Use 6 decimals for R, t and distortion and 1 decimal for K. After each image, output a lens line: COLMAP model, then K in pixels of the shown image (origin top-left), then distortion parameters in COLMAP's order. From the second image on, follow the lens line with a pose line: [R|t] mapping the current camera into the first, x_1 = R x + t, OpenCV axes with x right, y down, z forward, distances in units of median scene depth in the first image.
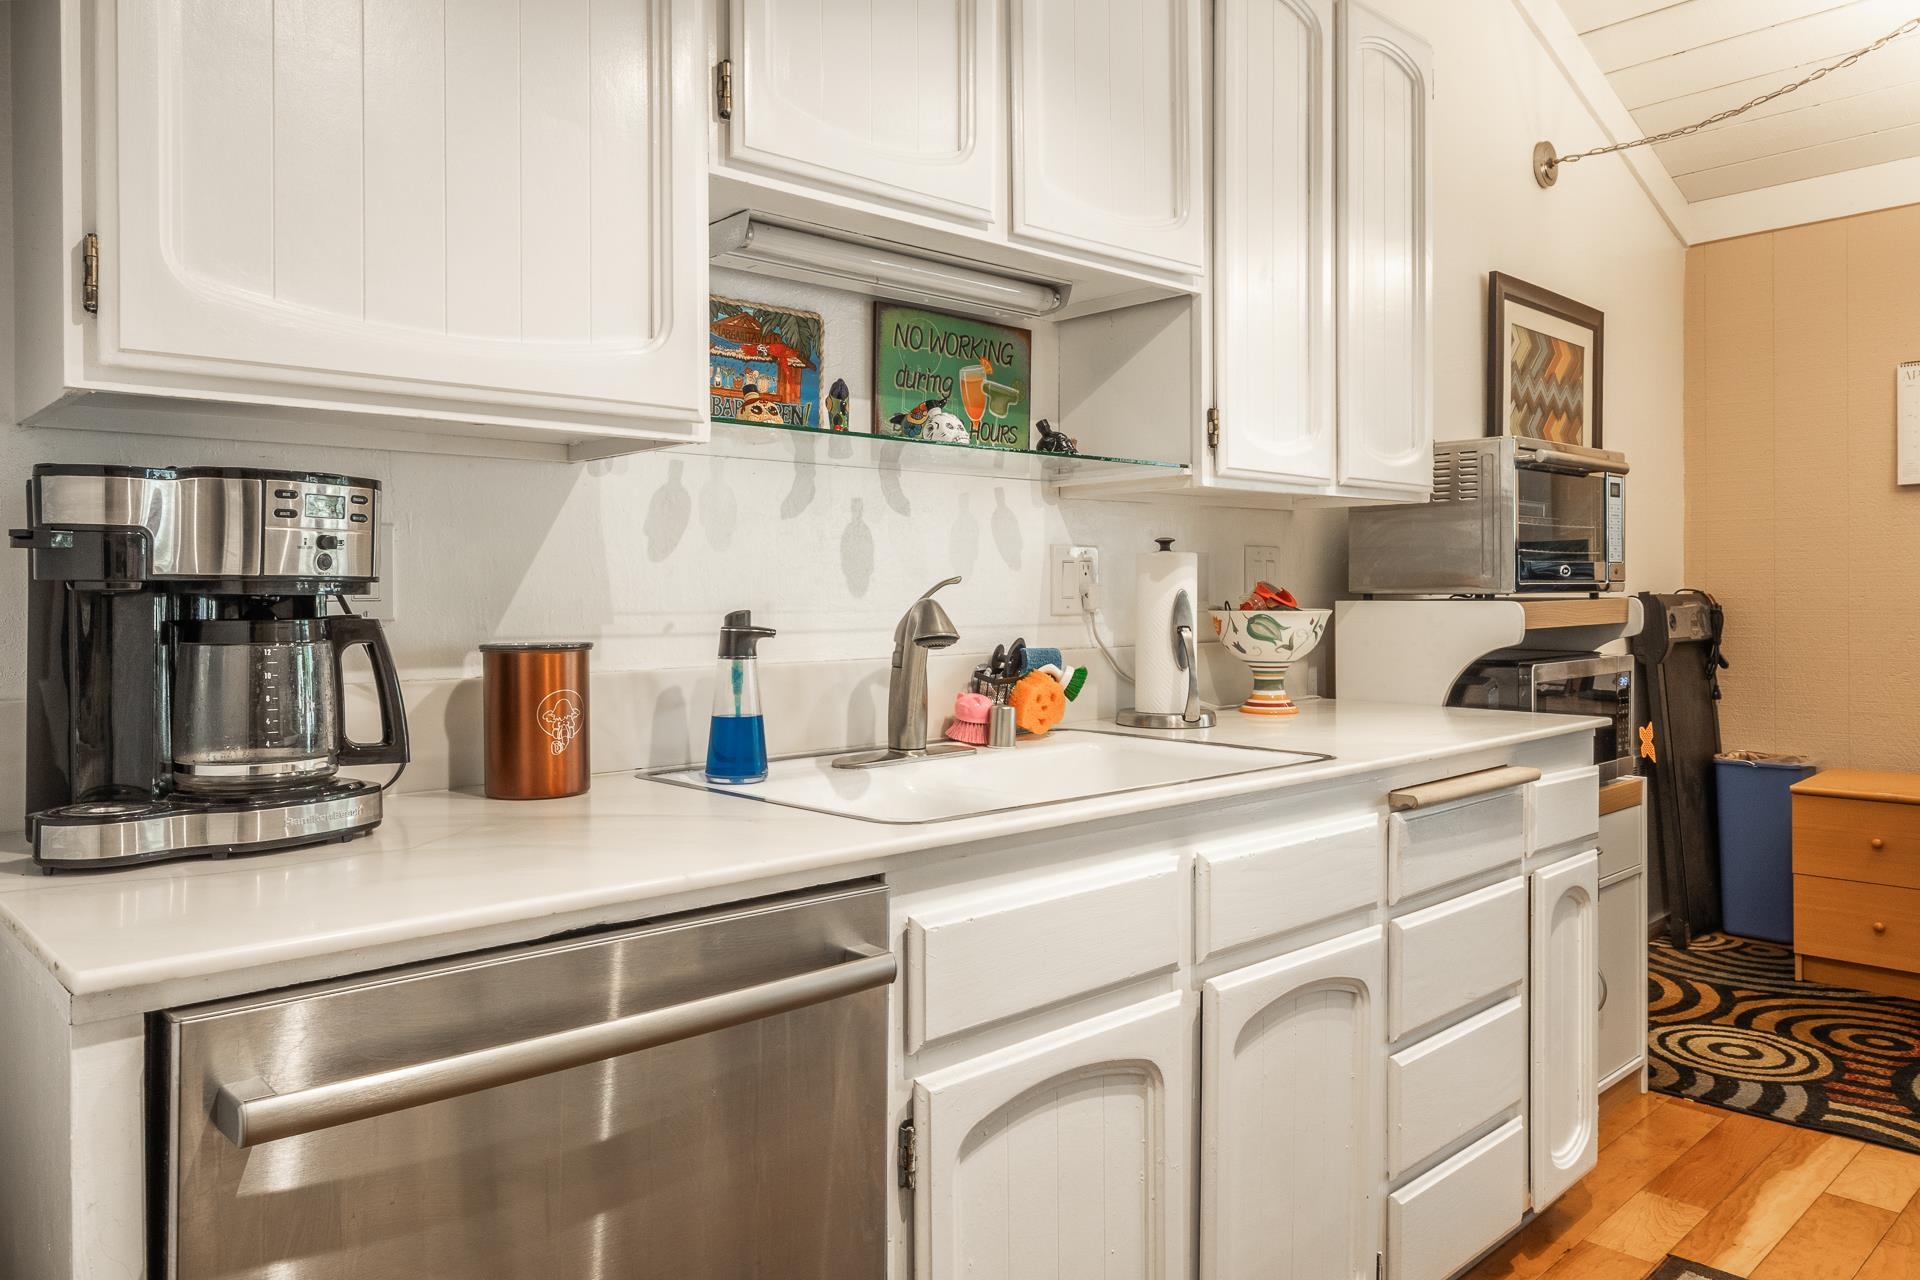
lens RADIAL K [[1336.5, 0, 960.0], [0, 1336.5, 640.0], [0, 0, 1]] dist [0.006165, -0.000481]
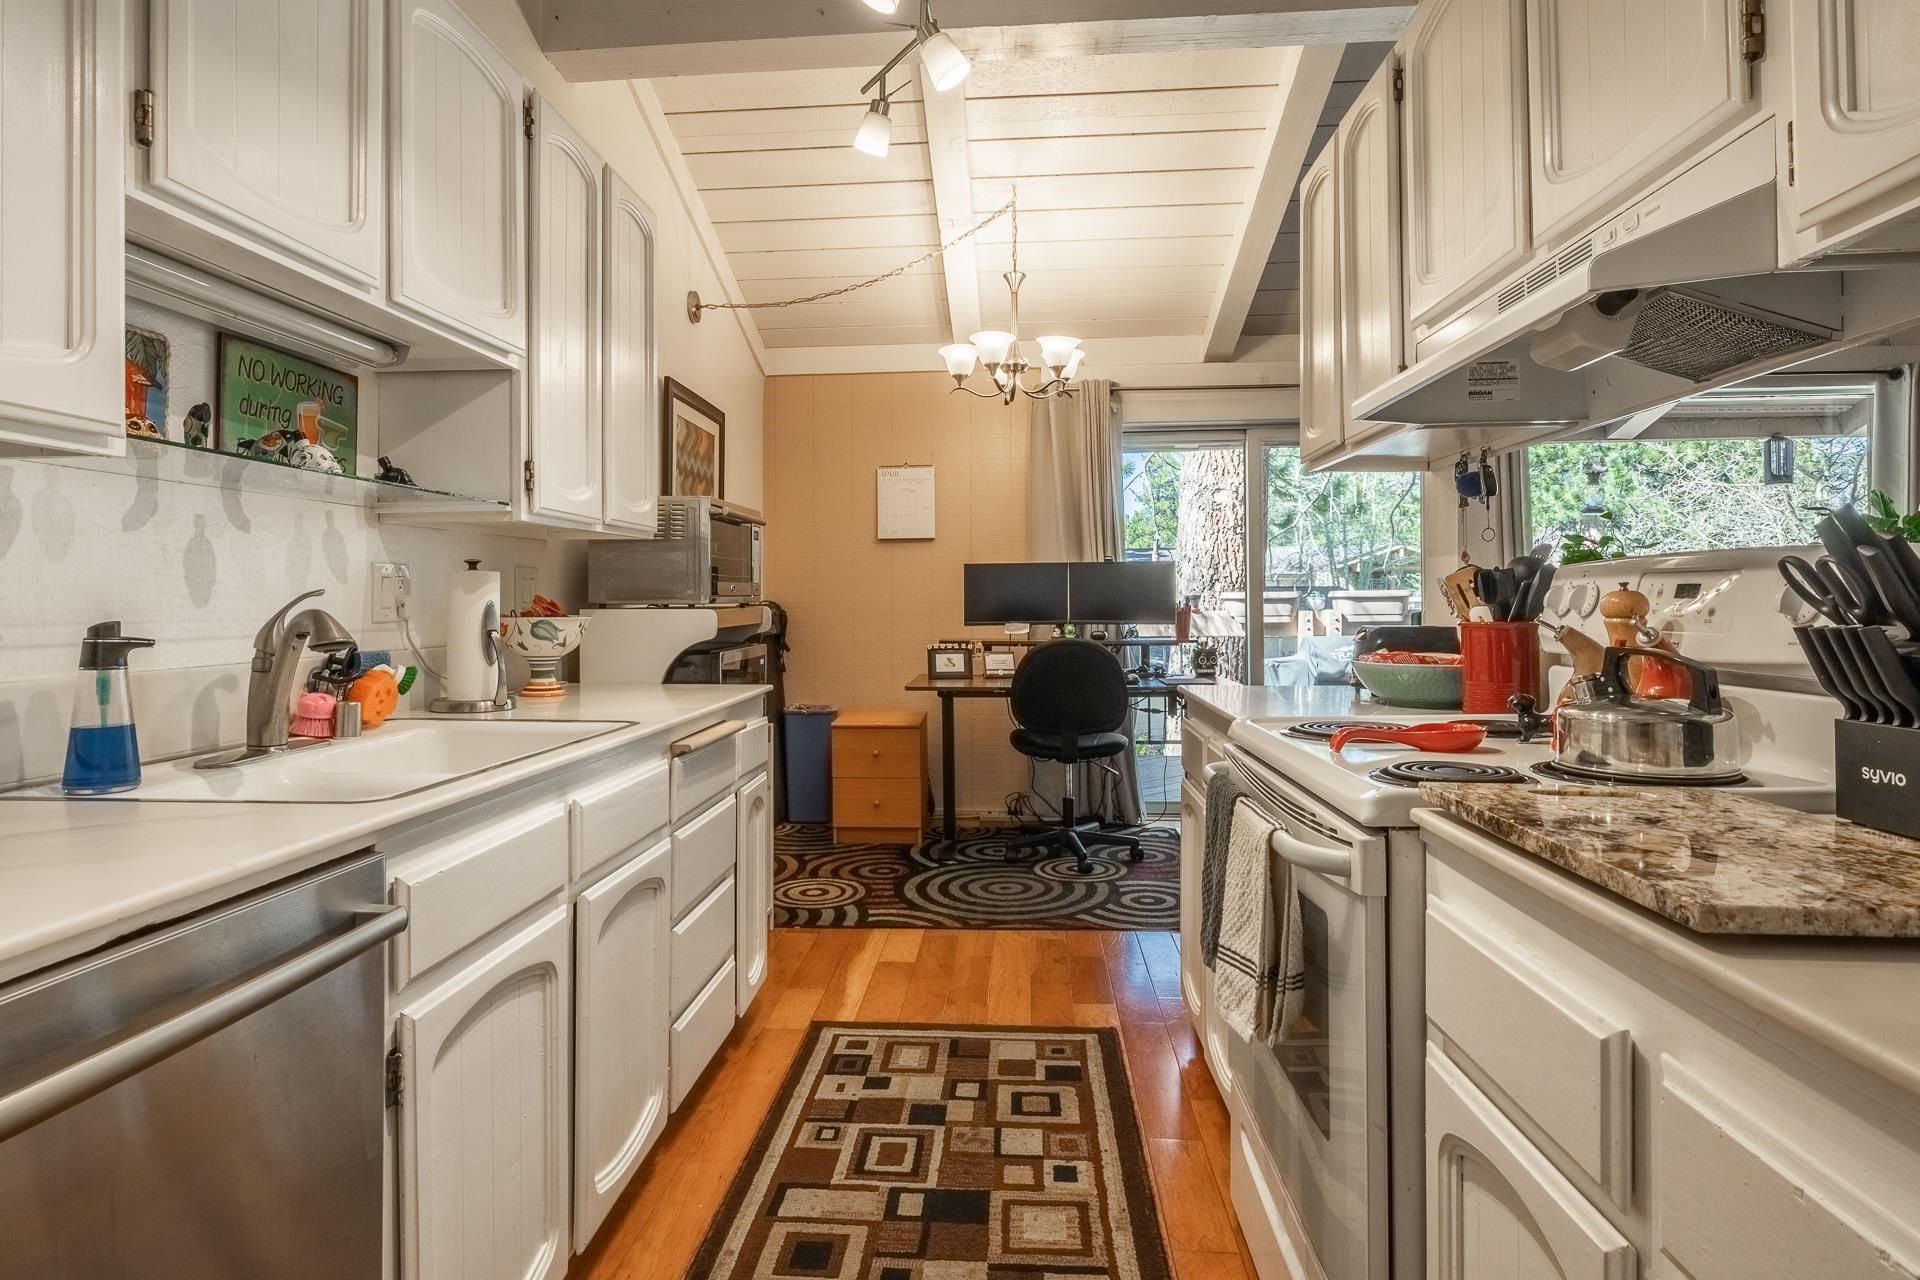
lens RADIAL K [[1023.0, 0, 965.8], [0, 1023.0, 647.9], [0, 0, 1]] dist [-0.002477, -0.000531]
pose [[0.726316, -0.029164, 0.686742, -0.181551], [0.022621, 0.999572, 0.018524, -0.001430], [-0.686989, 0.002080, 0.726665, -0.005416]]
